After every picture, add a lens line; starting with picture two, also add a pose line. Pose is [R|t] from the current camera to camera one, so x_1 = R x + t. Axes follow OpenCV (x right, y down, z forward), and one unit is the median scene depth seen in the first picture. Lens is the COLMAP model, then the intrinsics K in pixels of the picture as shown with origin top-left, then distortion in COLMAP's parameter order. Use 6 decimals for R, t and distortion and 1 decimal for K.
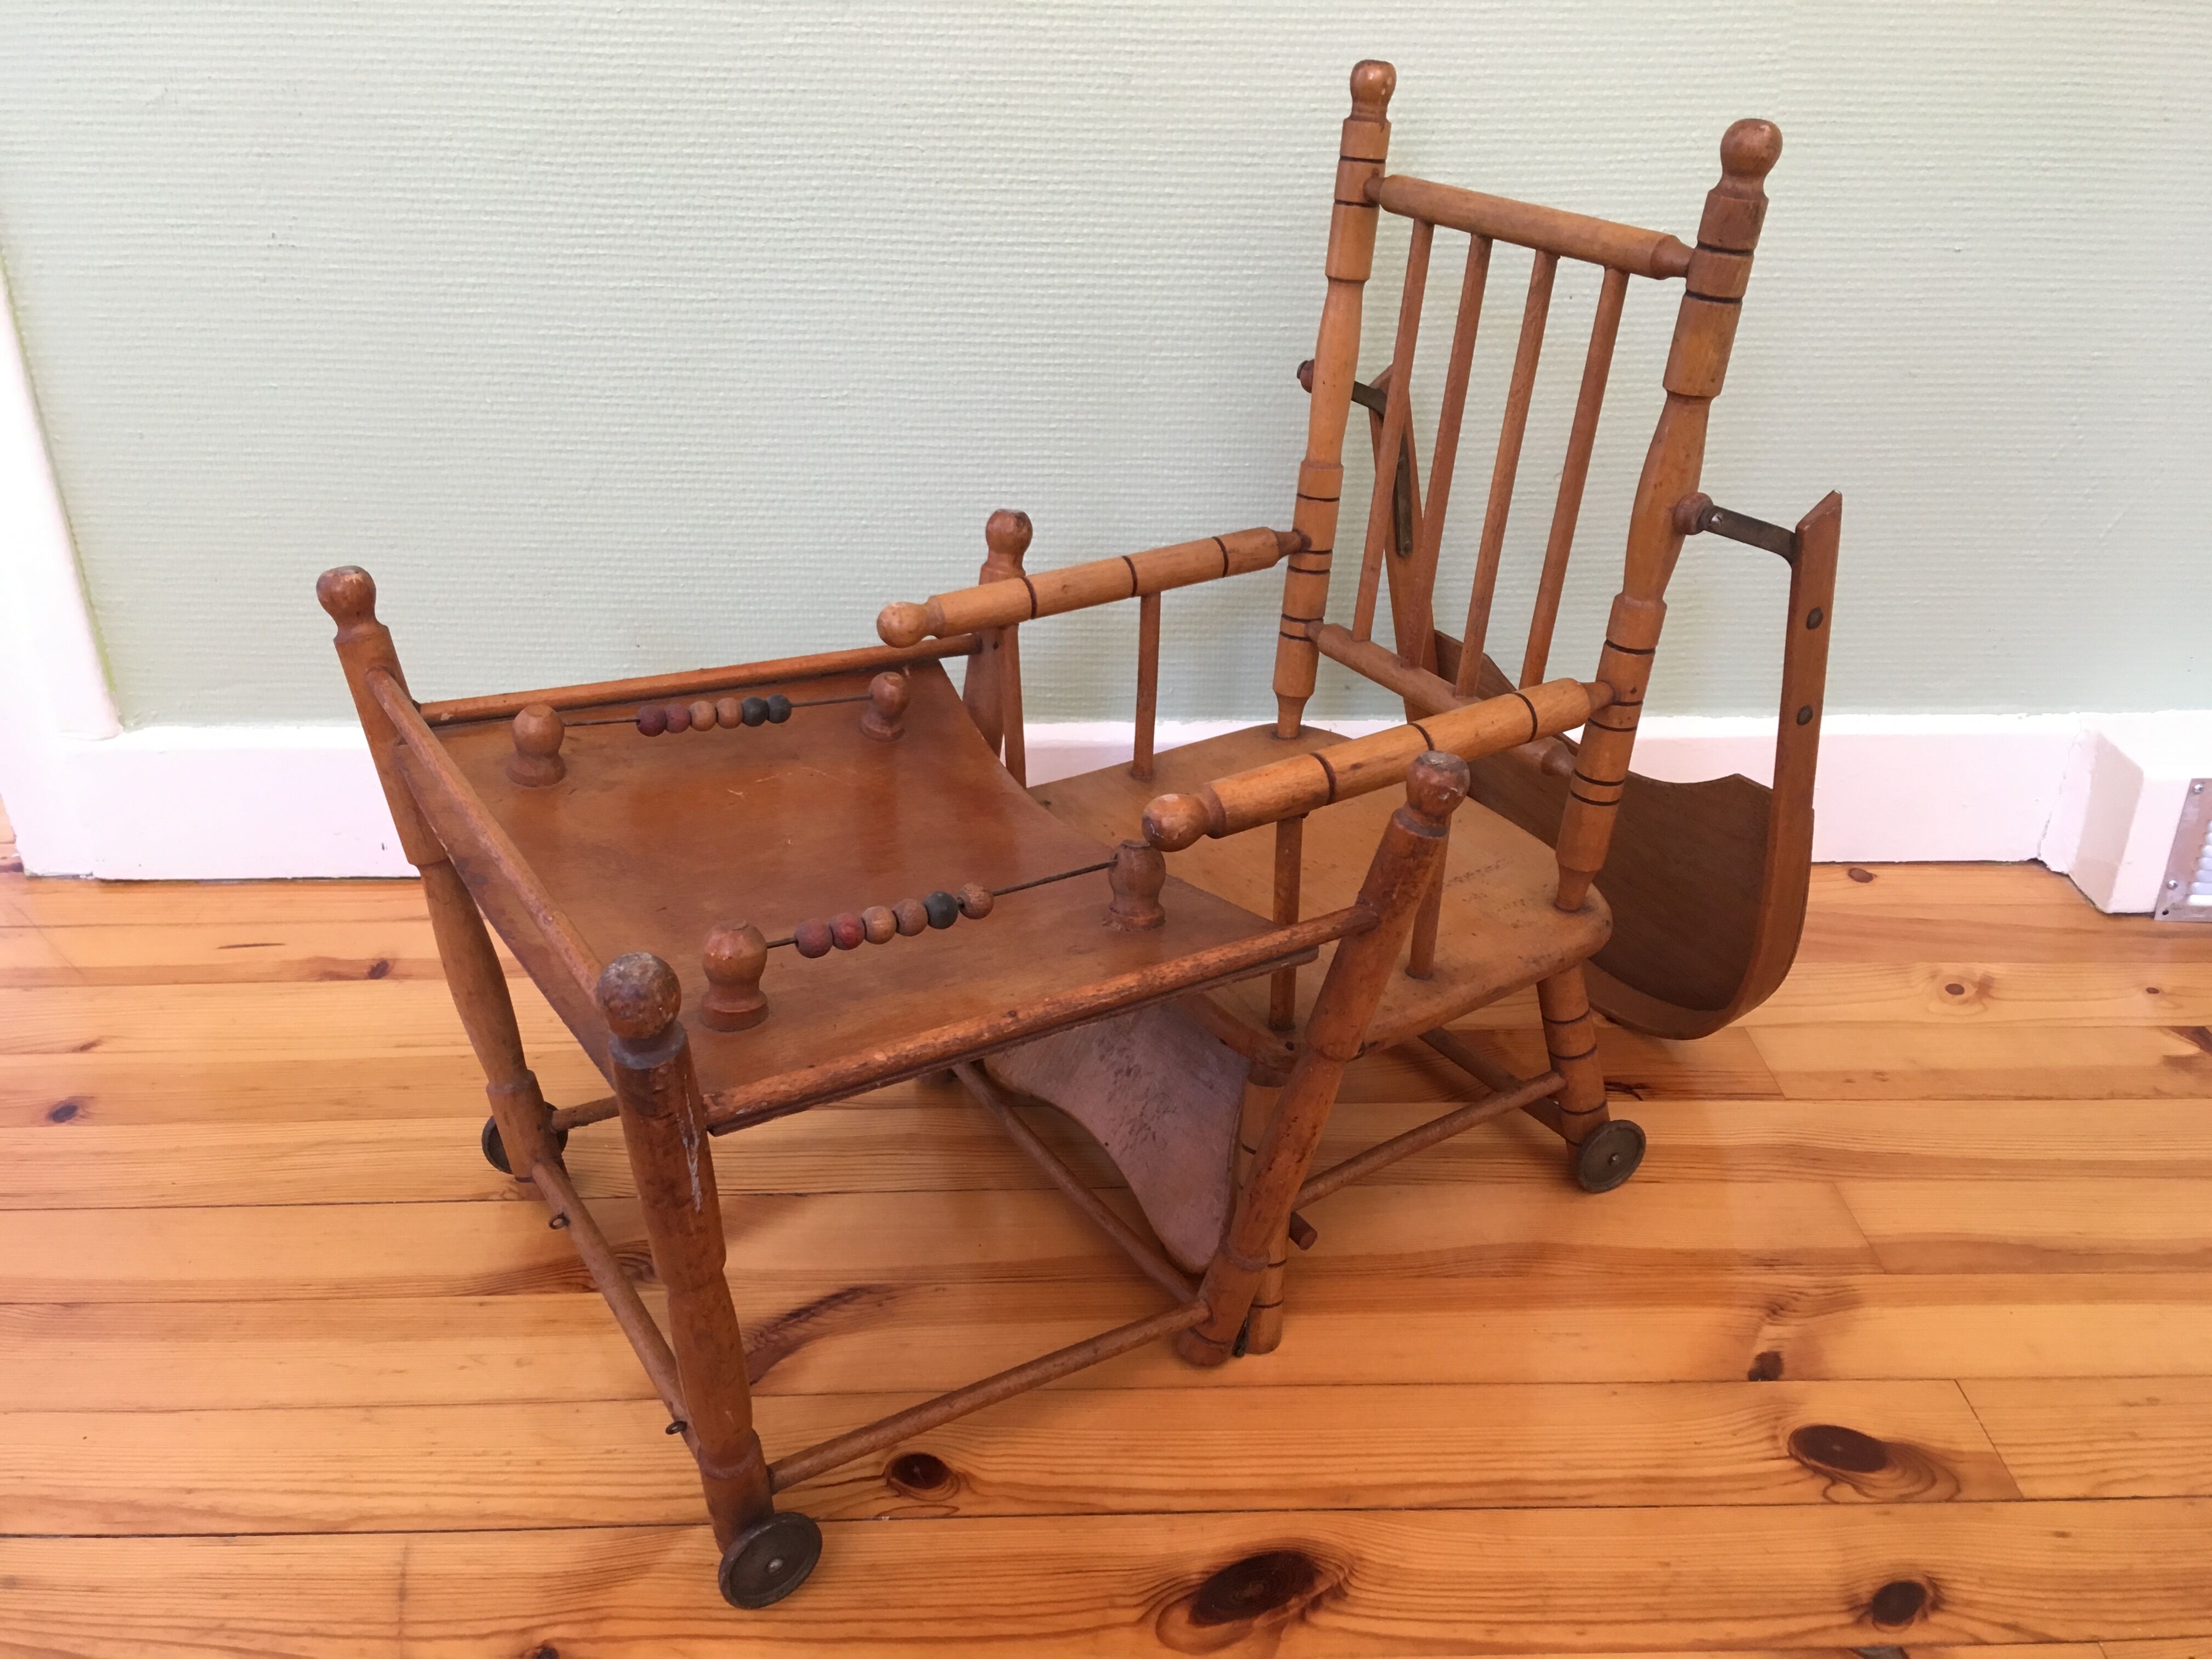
lens RADIAL K [[1919.0, 0, 1106.6], [0, 1919.0, 842.5], [0, 0, 1]] dist [0.121632, -0.195968]
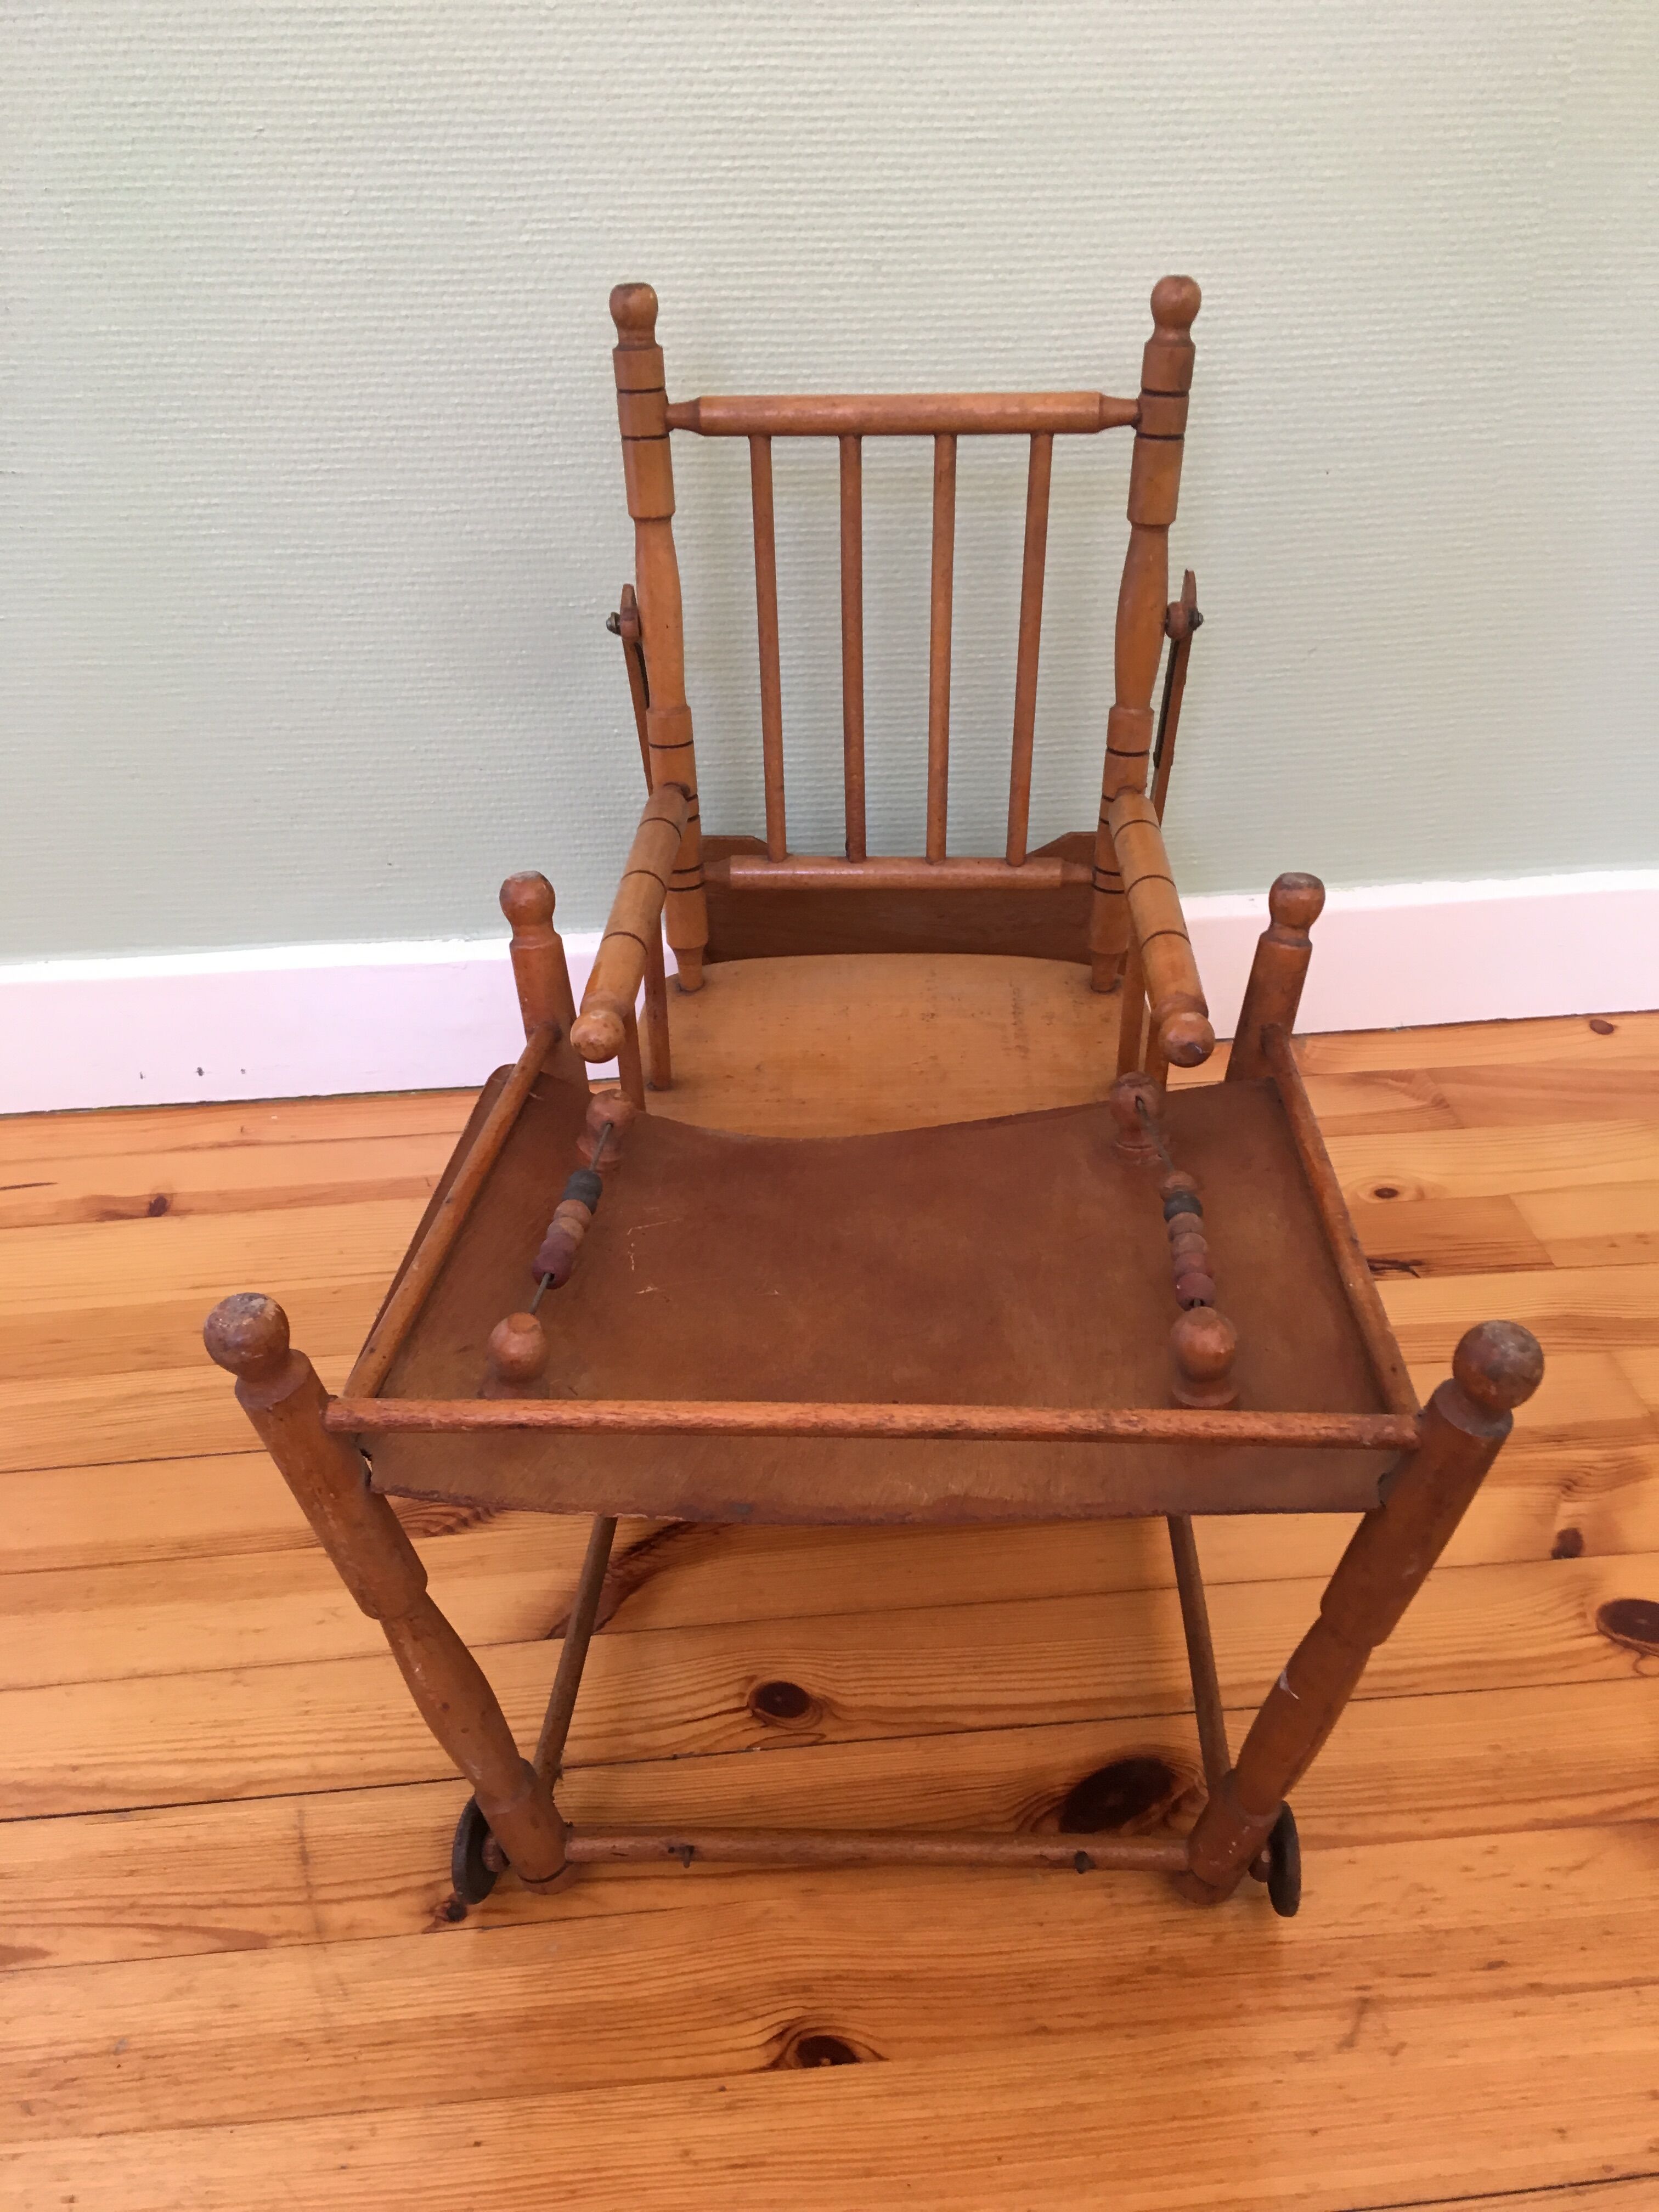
lens RADIAL K [[1919.0, 0, 836.7], [0, 1919.0, 1122.7], [0, 0, 1]] dist [0.121632, -0.195968]
pose [[0.997640, -0.053085, 0.043550, -0.074443], [0.048253, 0.993264, 0.105349, -0.072732], [-0.048849, -0.102999, 0.993481, -0.004359]]
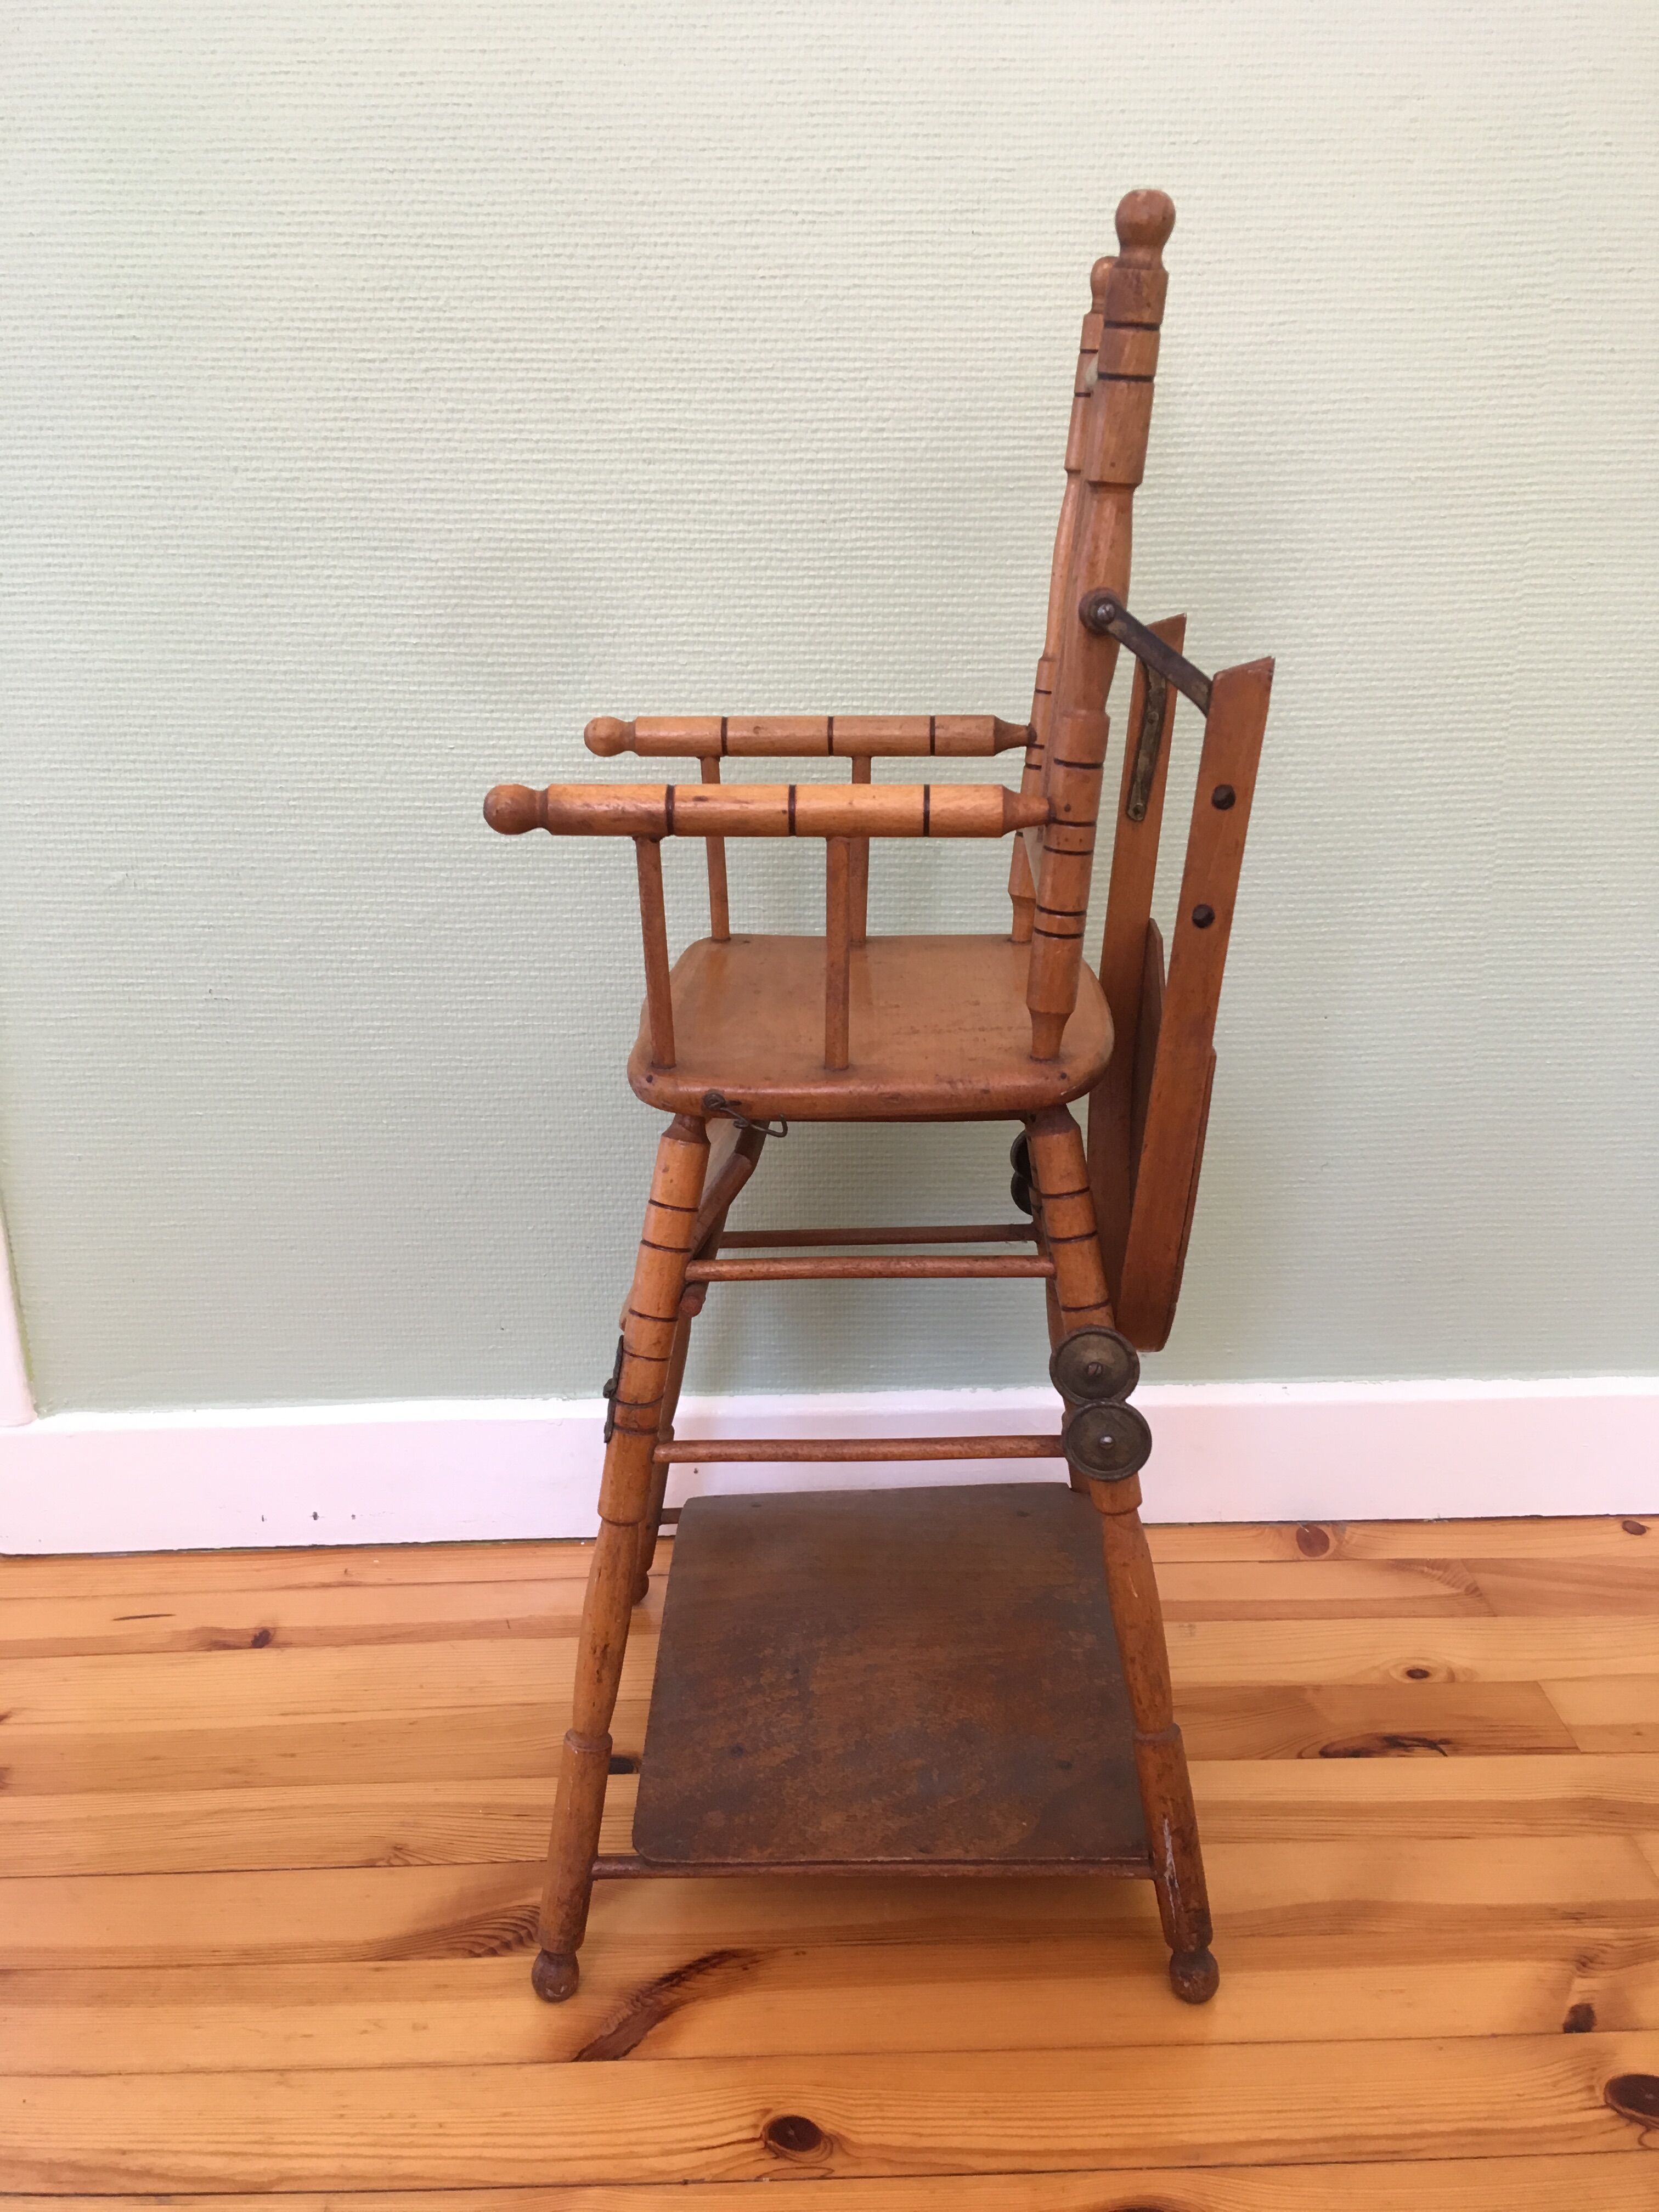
lens RADIAL K [[1919.0, 0, 828.6], [0, 1919.0, 1097.8], [0, 0, 1]] dist [0.121632, -0.195968]
pose [[0.999682, -0.017883, -0.017776, -0.037412], [0.014359, 0.983252, -0.181686, -0.032280], [0.020727, 0.181373, 0.983196, -0.126673]]
